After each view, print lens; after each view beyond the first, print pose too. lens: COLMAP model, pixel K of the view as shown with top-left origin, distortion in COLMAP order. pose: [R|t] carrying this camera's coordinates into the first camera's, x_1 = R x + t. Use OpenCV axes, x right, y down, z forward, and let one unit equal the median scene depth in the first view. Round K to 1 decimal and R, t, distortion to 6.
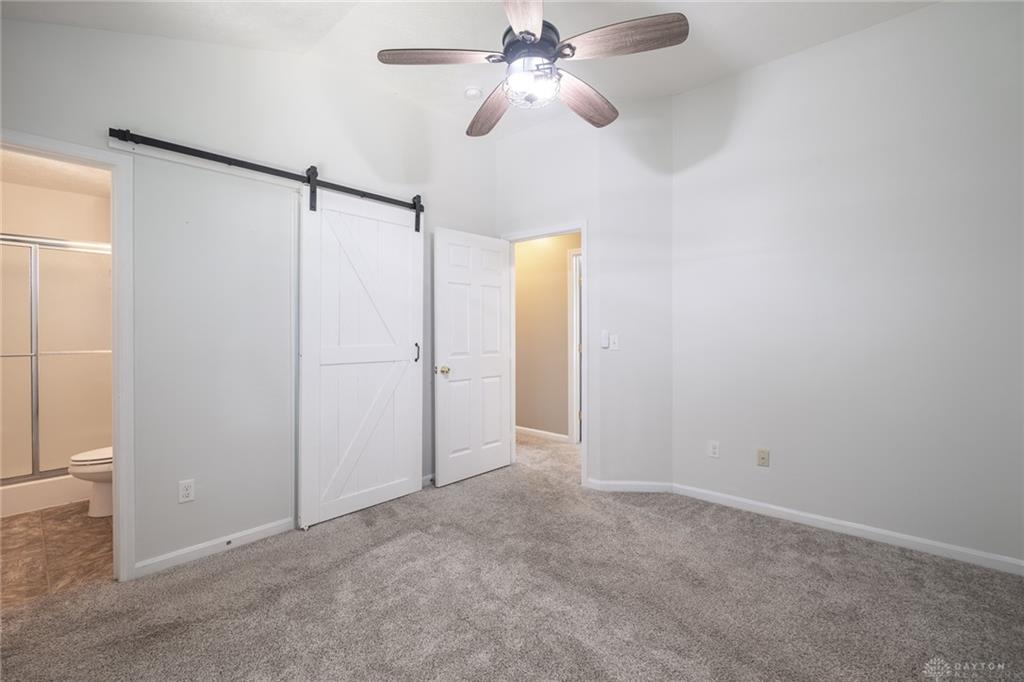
lens RADIAL K [[457.3, 0, 506.4], [0, 457.3, 338.9], [0, 0, 1]] dist [-0.008793, 0.000283]
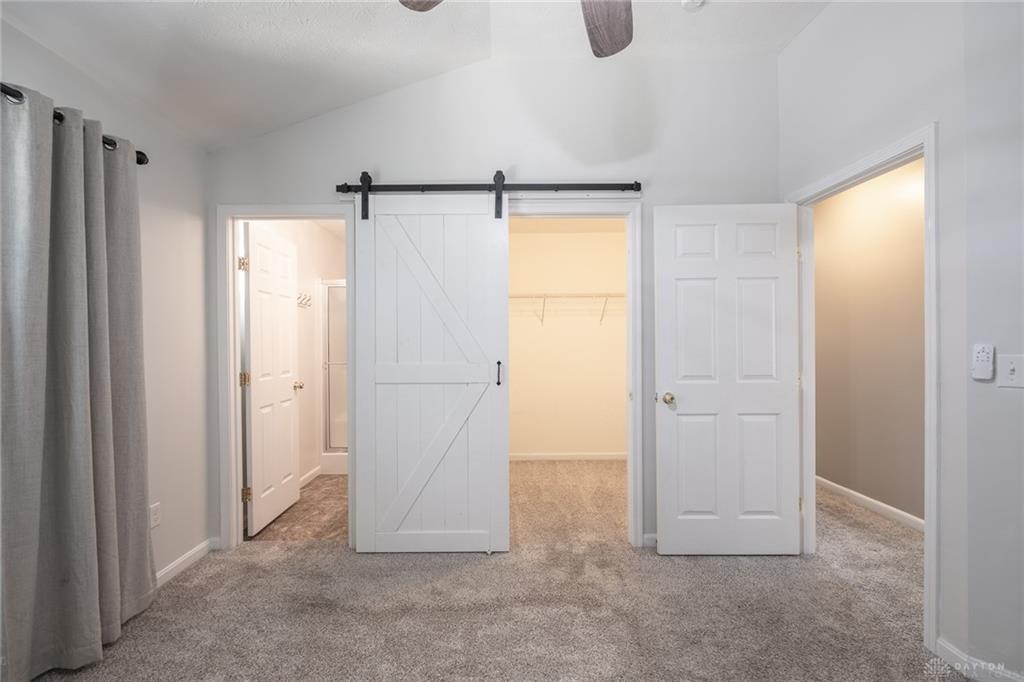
lens RADIAL K [[457.3, 0, 514.7], [0, 457.3, 345.6], [0, 0, 1]] dist [-0.008793, 0.000283]
pose [[0.665233, 0.004425, -0.746623, 0.284054], [-0.007000, 0.999975, -0.000310, -0.016952], [0.746603, 0.005433, 0.665248, 0.372784]]
